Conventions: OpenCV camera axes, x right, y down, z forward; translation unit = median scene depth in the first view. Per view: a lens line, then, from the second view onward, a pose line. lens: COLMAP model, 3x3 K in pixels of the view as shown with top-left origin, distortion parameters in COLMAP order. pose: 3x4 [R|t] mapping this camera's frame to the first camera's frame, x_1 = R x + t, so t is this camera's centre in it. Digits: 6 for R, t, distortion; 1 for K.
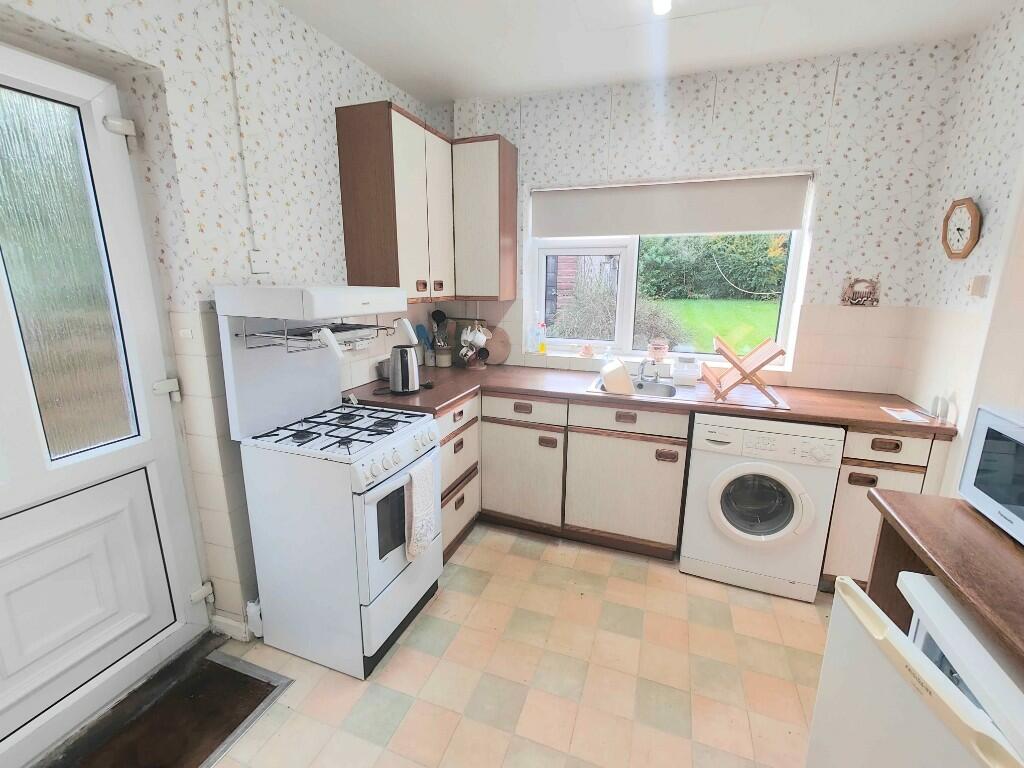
lens RADIAL K [[451.5, 0, 508.5], [0, 451.5, 381.7], [0, 0, 1]] dist [0.003387, 0.000406]
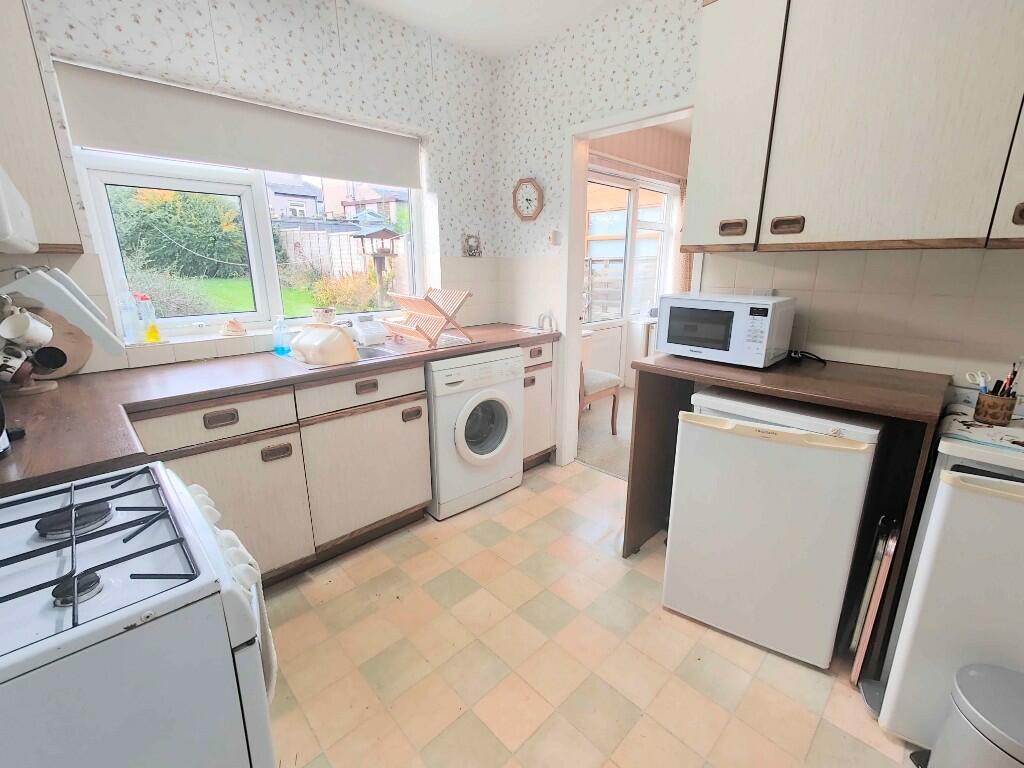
lens RADIAL K [[451.5, 0, 509.4], [0, 451.5, 383.3], [0, 0, 1]] dist [0.003387, 0.000406]
pose [[0.430163, -0.240545, 0.870114, -0.373296], [0.205464, 0.964638, 0.165100, -0.013703], [-0.879059, 0.107757, 0.464375, 0.366766]]
